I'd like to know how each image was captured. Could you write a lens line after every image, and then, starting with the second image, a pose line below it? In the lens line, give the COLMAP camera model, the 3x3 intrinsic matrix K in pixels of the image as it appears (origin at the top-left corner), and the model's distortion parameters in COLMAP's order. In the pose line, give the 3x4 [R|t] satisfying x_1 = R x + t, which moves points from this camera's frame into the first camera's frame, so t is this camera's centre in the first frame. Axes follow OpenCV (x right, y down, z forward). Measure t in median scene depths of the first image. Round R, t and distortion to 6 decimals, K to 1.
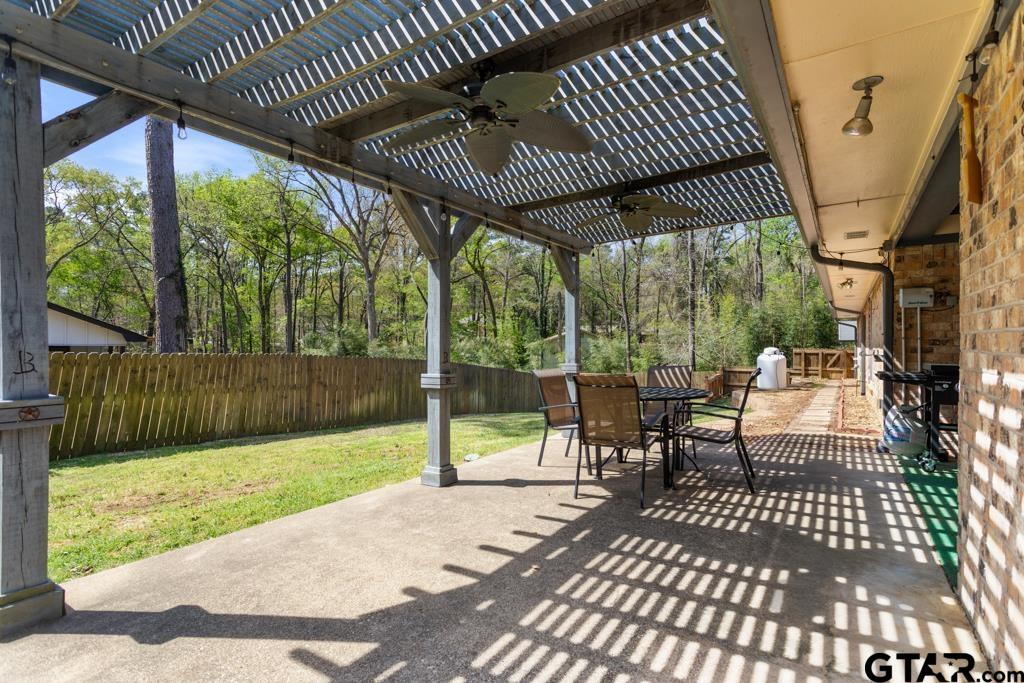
lens RADIAL K [[489.7, 0, 512.4], [0, 489.7, 340.5], [0, 0, 1]] dist [-0.000136, 0.004489]
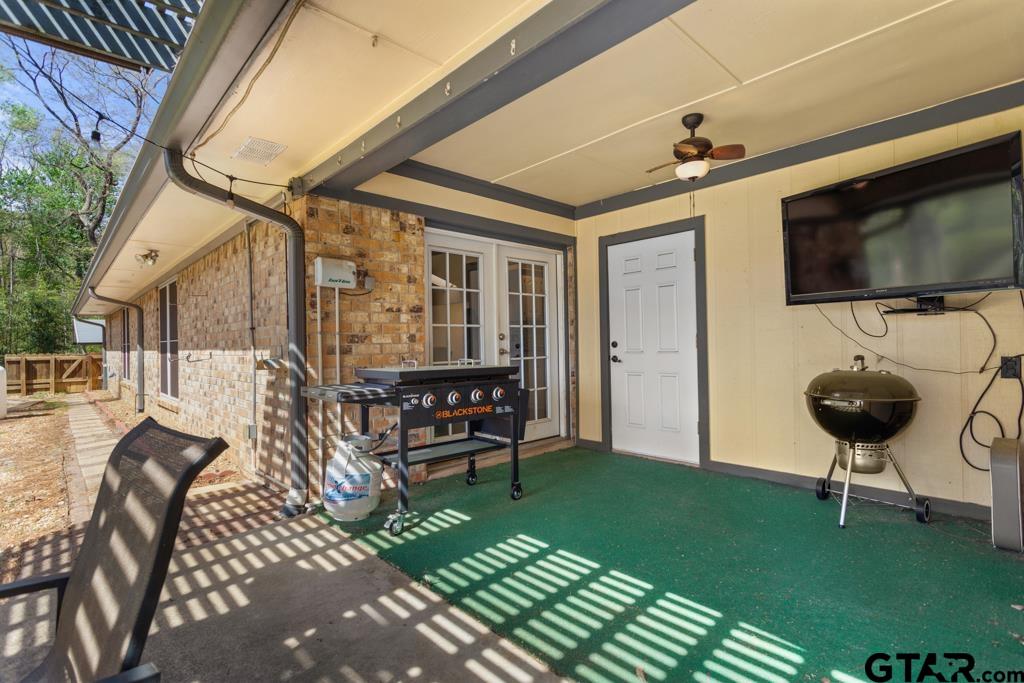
lens RADIAL K [[489.7, 0, 518.0], [0, 489.7, 346.0], [0, 0, 1]] dist [-0.000136, 0.004489]
pose [[0.214947, -0.008202, 0.976591, 0.230860], [0.004496, 0.999962, 0.007408, 0.010385], [-0.976615, 0.002798, 0.214976, 0.657375]]
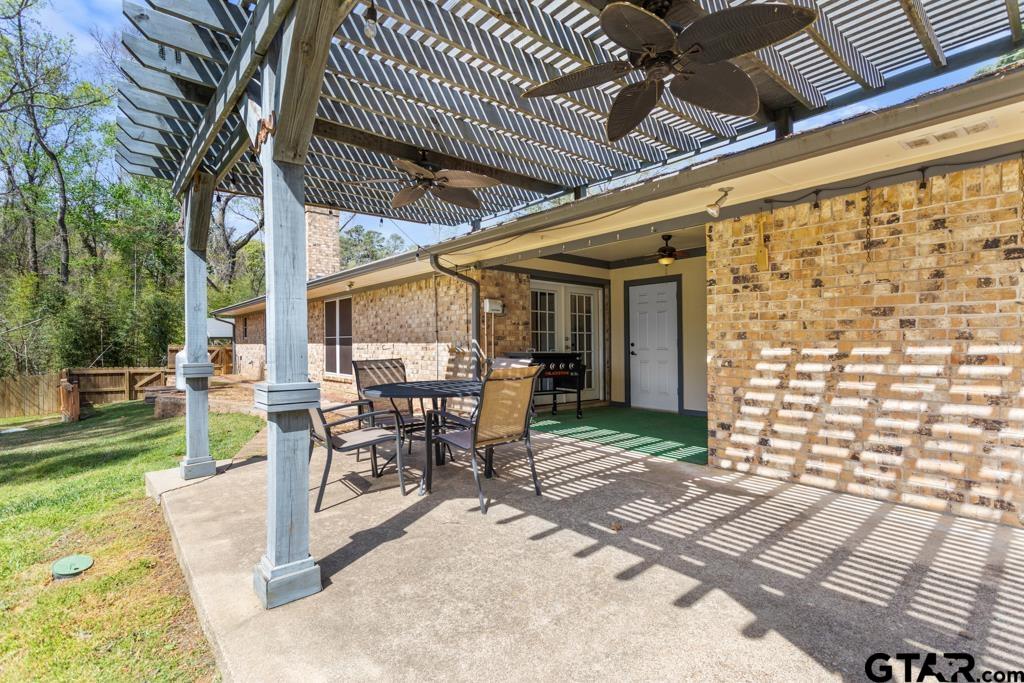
lens RADIAL K [[489.7, 0, 521.6], [0, 489.7, 352.2], [0, 0, 1]] dist [-0.000136, 0.004489]
pose [[0.268194, -0.012141, 0.963288, -0.551132], [-0.014908, 0.999749, 0.016752, 0.021142], [-0.963250, -0.018854, 0.267945, 0.587536]]
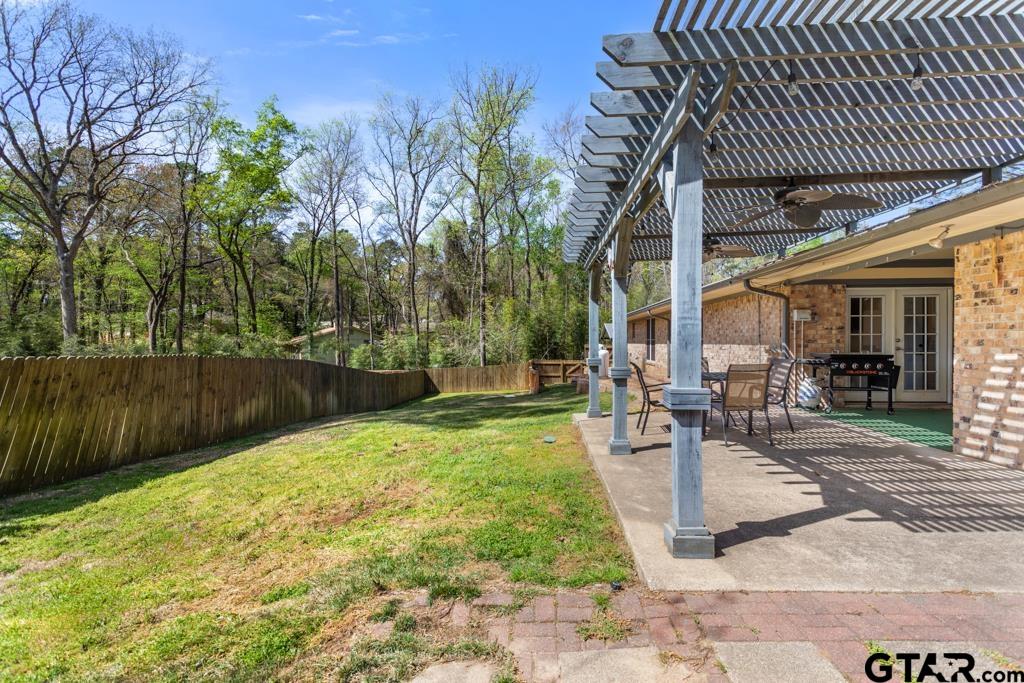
lens RADIAL K [[489.7, 0, 513.9], [0, 489.7, 348.0], [0, 0, 1]] dist [-0.000136, 0.004489]
pose [[0.863862, -0.009014, 0.503647, -0.970594], [-0.002350, 0.999757, 0.021923, -0.009330], [-0.503723, -0.020122, 0.863631, 0.037239]]
